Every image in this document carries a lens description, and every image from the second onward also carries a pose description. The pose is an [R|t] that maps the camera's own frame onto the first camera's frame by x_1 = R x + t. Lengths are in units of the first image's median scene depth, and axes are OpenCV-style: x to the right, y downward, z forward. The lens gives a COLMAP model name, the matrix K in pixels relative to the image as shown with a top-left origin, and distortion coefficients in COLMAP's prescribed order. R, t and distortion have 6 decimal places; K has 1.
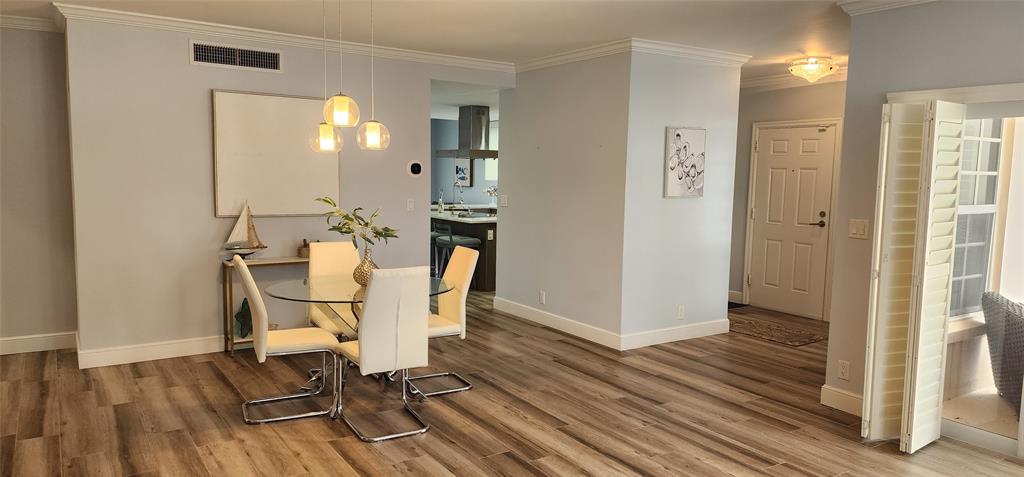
lens RADIAL K [[679.3, 0, 516.1], [0, 679.3, 238.7], [0, 0, 1]] dist [0.063766, -0.033264]
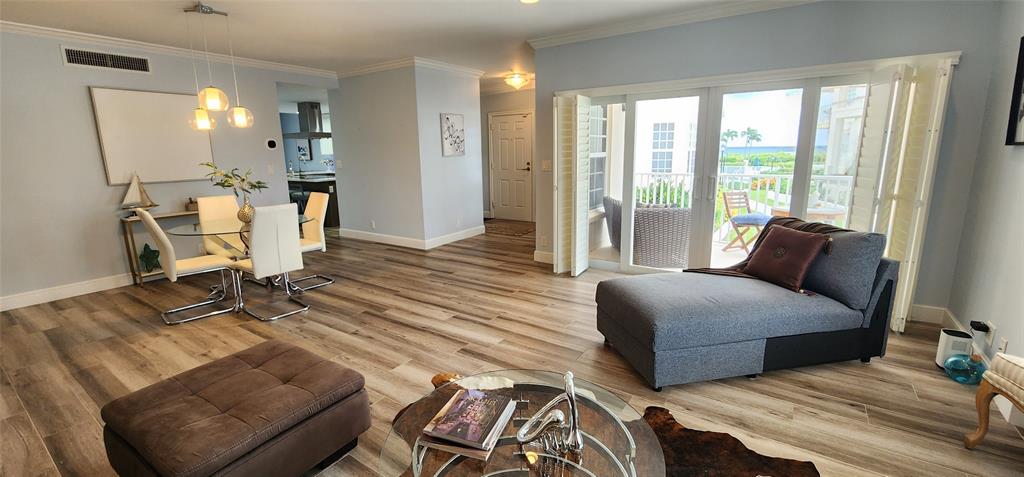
lens RADIAL K [[421.7, 0, 509.0], [0, 421.7, 231.6], [0, 0, 1]] dist [-0.000703, -0.000994]
pose [[0.928960, -0.106290, 0.354592, -0.021268], [0.073144, 0.991710, 0.105644, 0.029656], [-0.362882, -0.072202, 0.929034, -0.038533]]
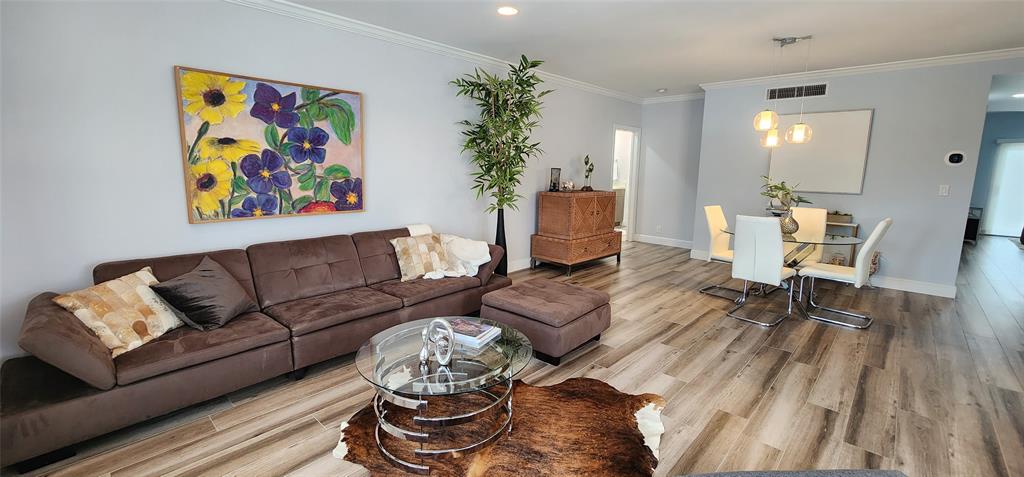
lens RADIAL K [[421.7, 0, 510.4], [0, 421.7, 232.5], [0, 0, 1]] dist [-0.000703, -0.000994]
pose [[0.223679, 0.136177, -0.965103, 0.486183], [-0.103911, 0.987880, 0.115308, 0.019170], [0.969108, 0.074493, 0.235119, 0.155803]]
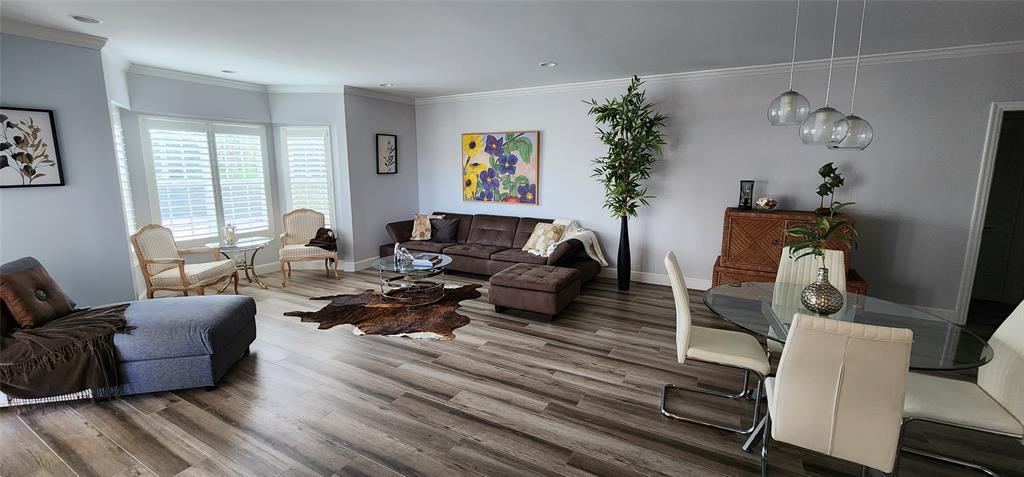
lens RADIAL K [[421.7, 0, 505.3], [0, 421.7, 232.5], [0, 0, 1]] dist [-0.000703, -0.000994]
pose [[-0.895478, 0.050257, -0.442259, 0.298125], [-0.062039, 0.969813, 0.235824, -0.105857], [0.440760, 0.238613, -0.865329, 1.099670]]
